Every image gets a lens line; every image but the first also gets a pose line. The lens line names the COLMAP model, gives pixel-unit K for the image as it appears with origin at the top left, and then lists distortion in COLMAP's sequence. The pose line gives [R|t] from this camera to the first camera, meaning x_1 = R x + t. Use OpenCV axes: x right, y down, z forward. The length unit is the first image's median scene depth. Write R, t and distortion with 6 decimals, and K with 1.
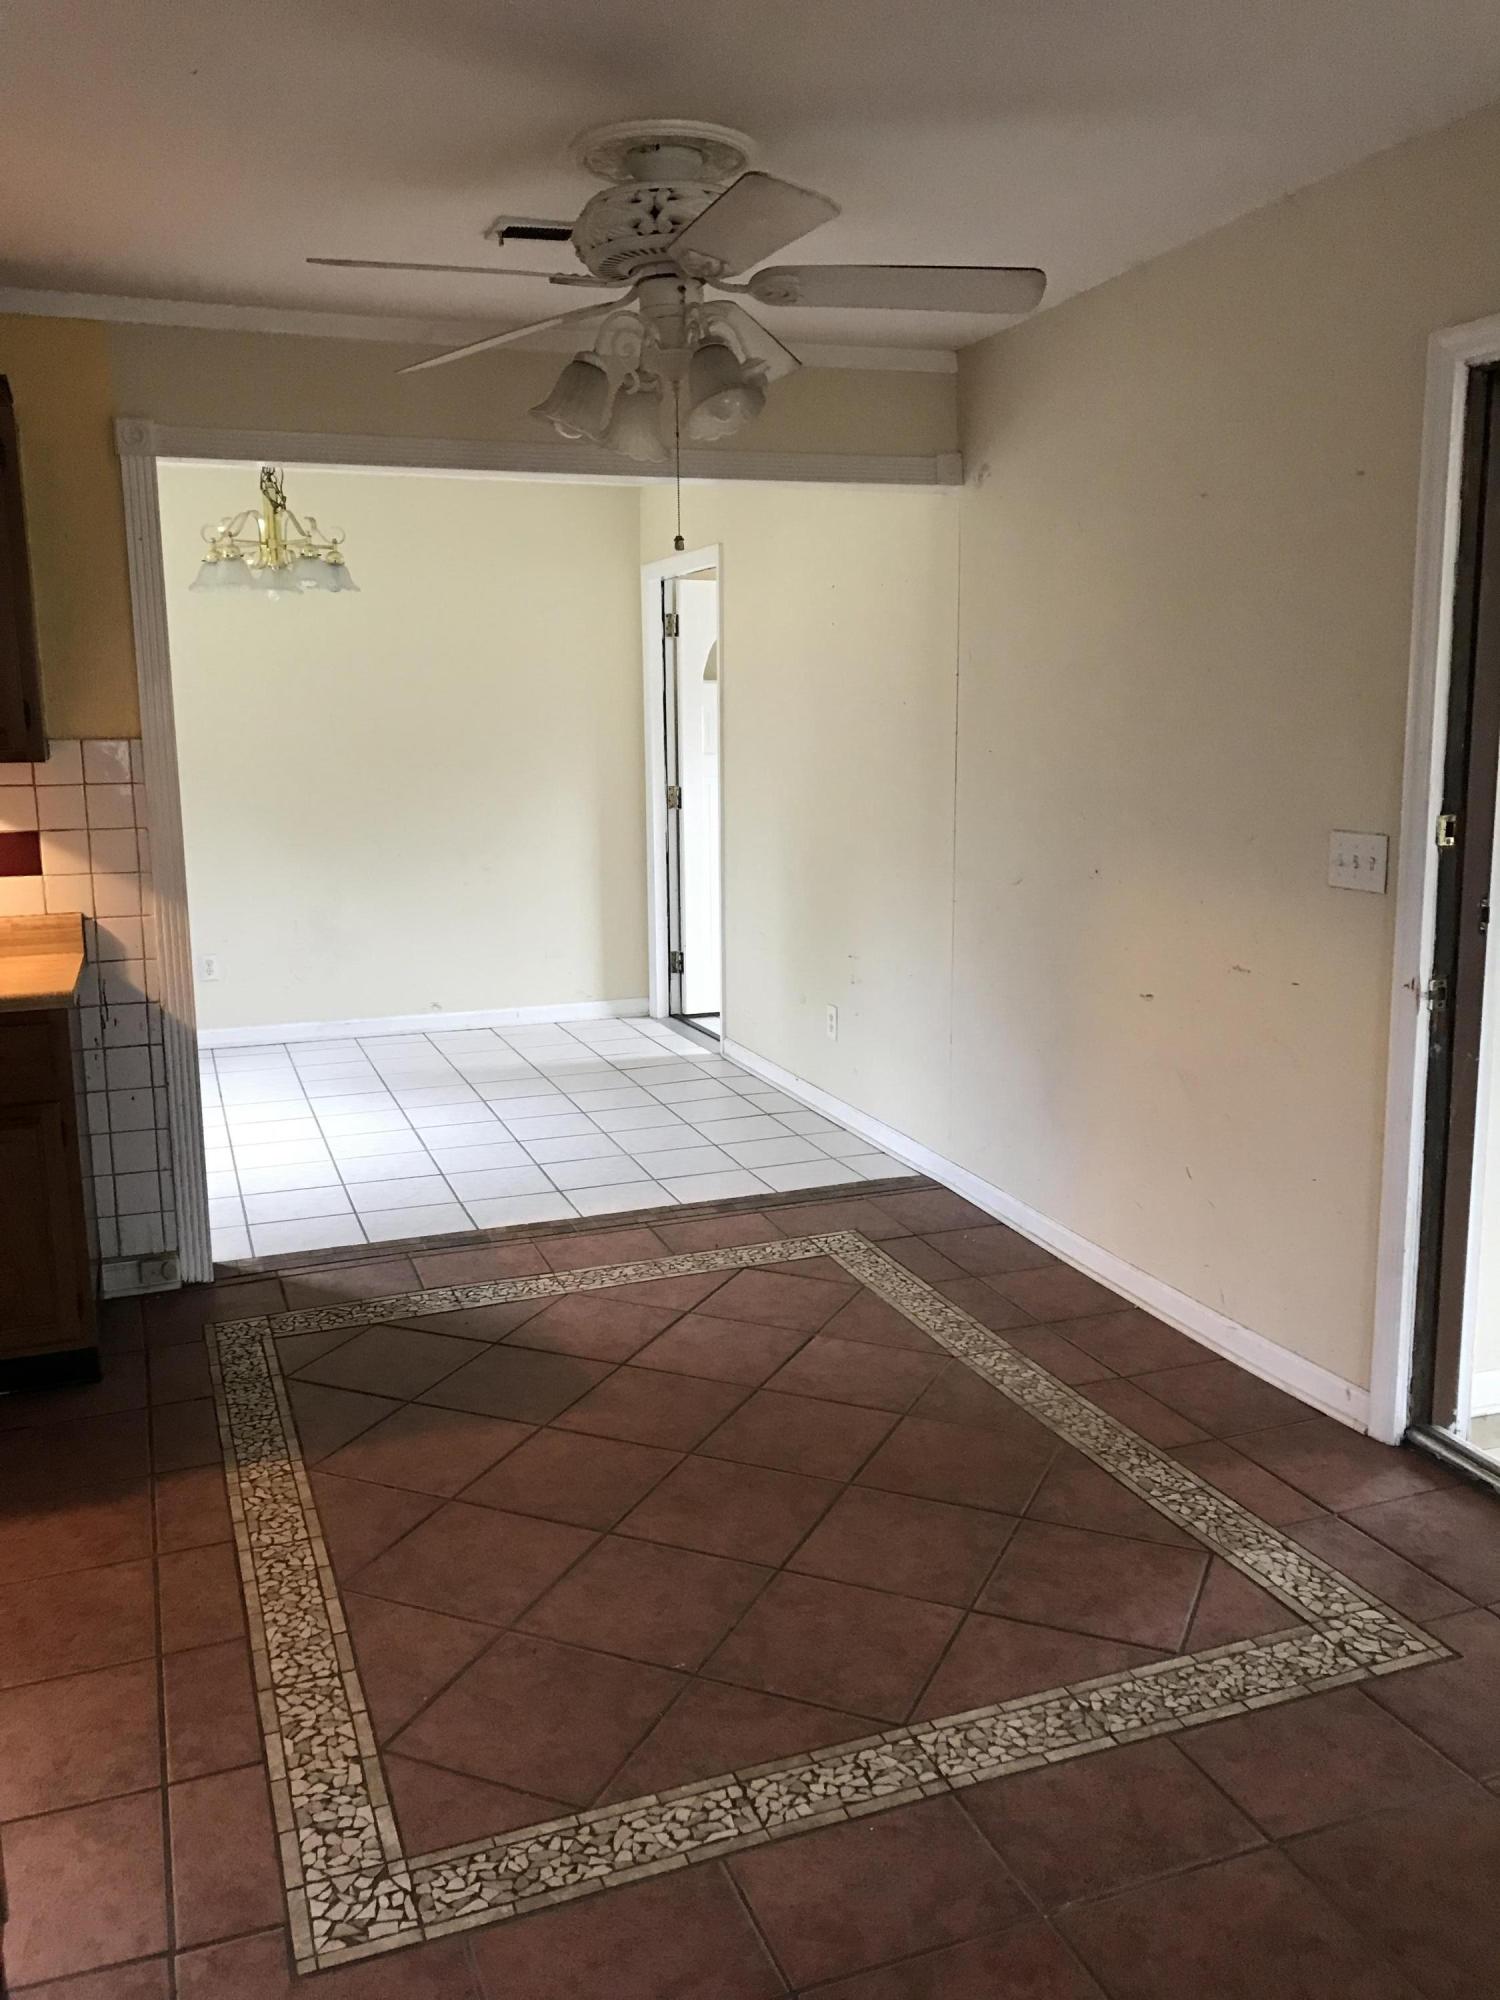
lens RADIAL K [[1632.5, 0, 747.7], [0, 1632.5, 989.1], [0, 0, 1]] dist [0.021646, -0.002991]
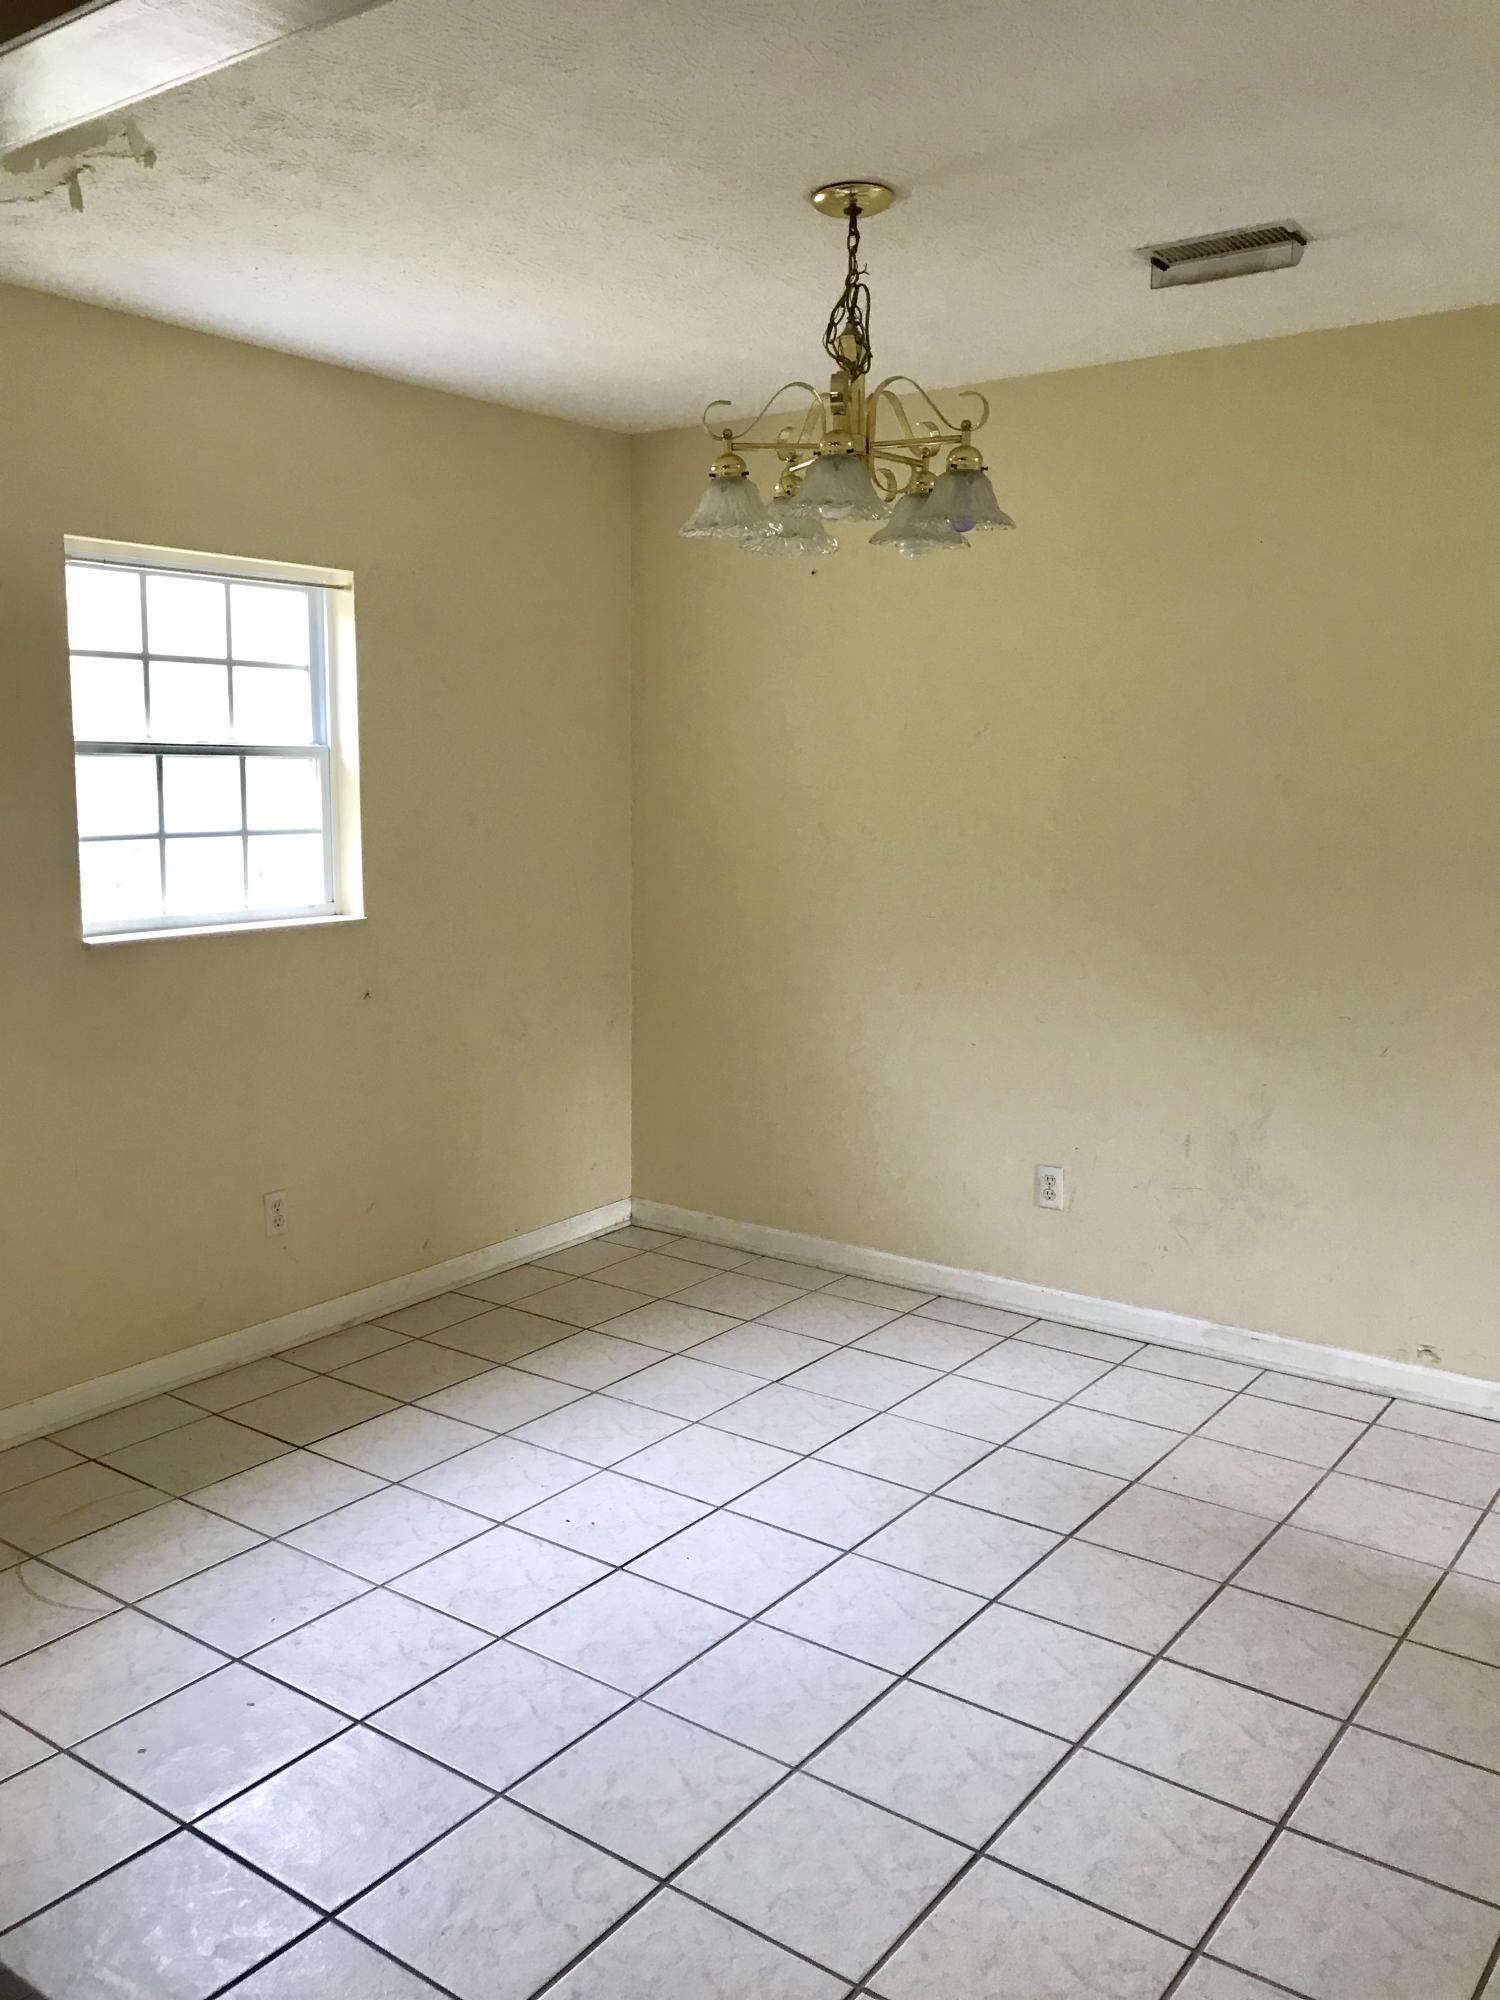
lens RADIAL K [[1632.5, 0, 747.7], [0, 1632.5, 989.1], [0, 0, 1]] dist [0.021646, -0.002991]
pose [[0.543981, 0.125609, -0.829643, 0.190069], [-0.157611, 0.986429, 0.046005, -0.167735], [0.824163, 0.105735, 0.556396, 0.964677]]
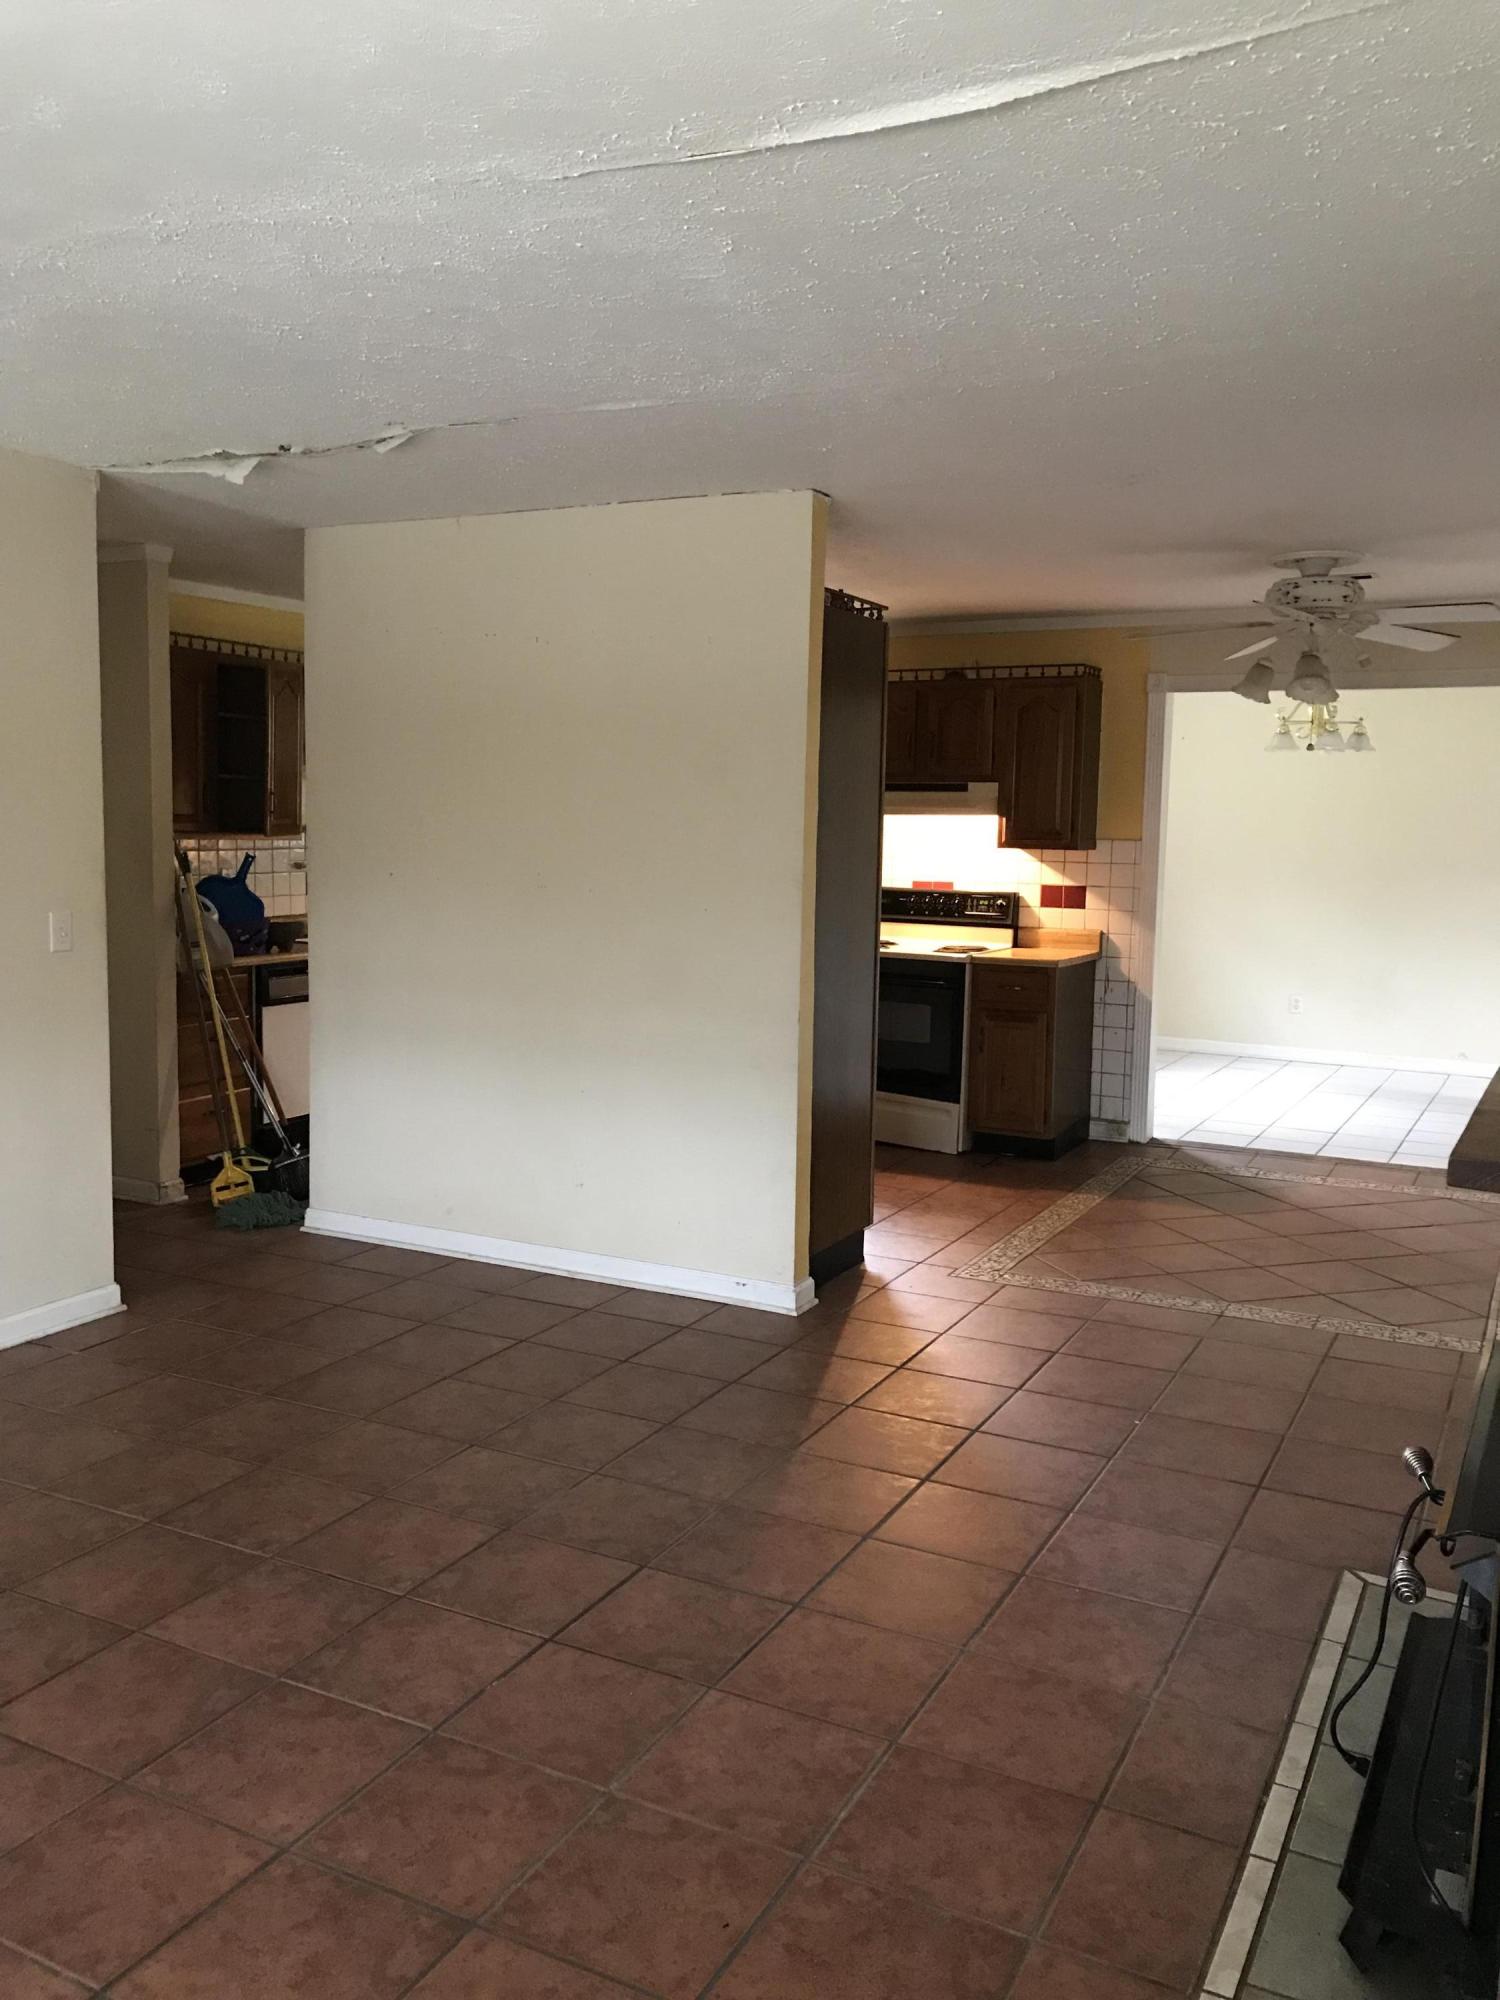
lens RADIAL K [[1632.5, 0, 747.7], [0, 1632.5, 989.1], [0, 0, 1]] dist [0.021646, -0.002991]
pose [[0.666846, 0.100334, -0.738410, 0.710947], [-0.150475, 0.988613, -0.001560, 0.083619], [0.729845, 0.112152, 0.674350, -0.557661]]
